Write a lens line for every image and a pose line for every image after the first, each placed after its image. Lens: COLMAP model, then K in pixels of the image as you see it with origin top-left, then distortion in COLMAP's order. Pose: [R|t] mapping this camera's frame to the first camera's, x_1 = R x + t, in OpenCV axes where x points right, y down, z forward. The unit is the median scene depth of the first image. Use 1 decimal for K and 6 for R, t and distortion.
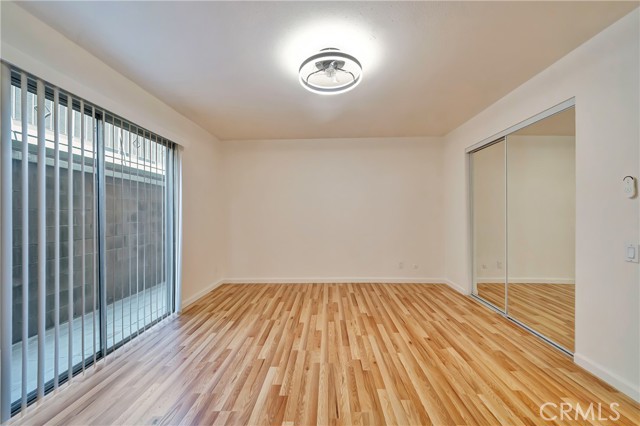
lens RADIAL K [[242.6, 0, 319.8], [0, 242.6, 211.9], [0, 0, 1]] dist [-0.003170, -0.000126]
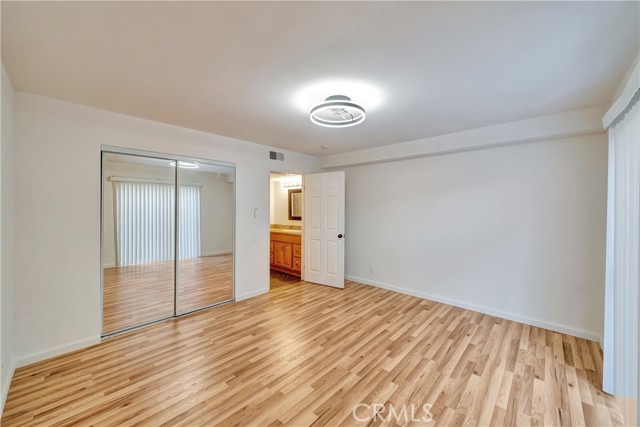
lens RADIAL K [[242.6, 0, 320.3], [0, 242.6, 211.6], [0, 0, 1]] dist [-0.003170, -0.000126]
pose [[-0.761091, -0.007122, 0.648606, -0.692852], [-0.002201, 0.999962, 0.008398, -0.103393], [-0.648641, 0.004964, -0.761078, 2.093112]]
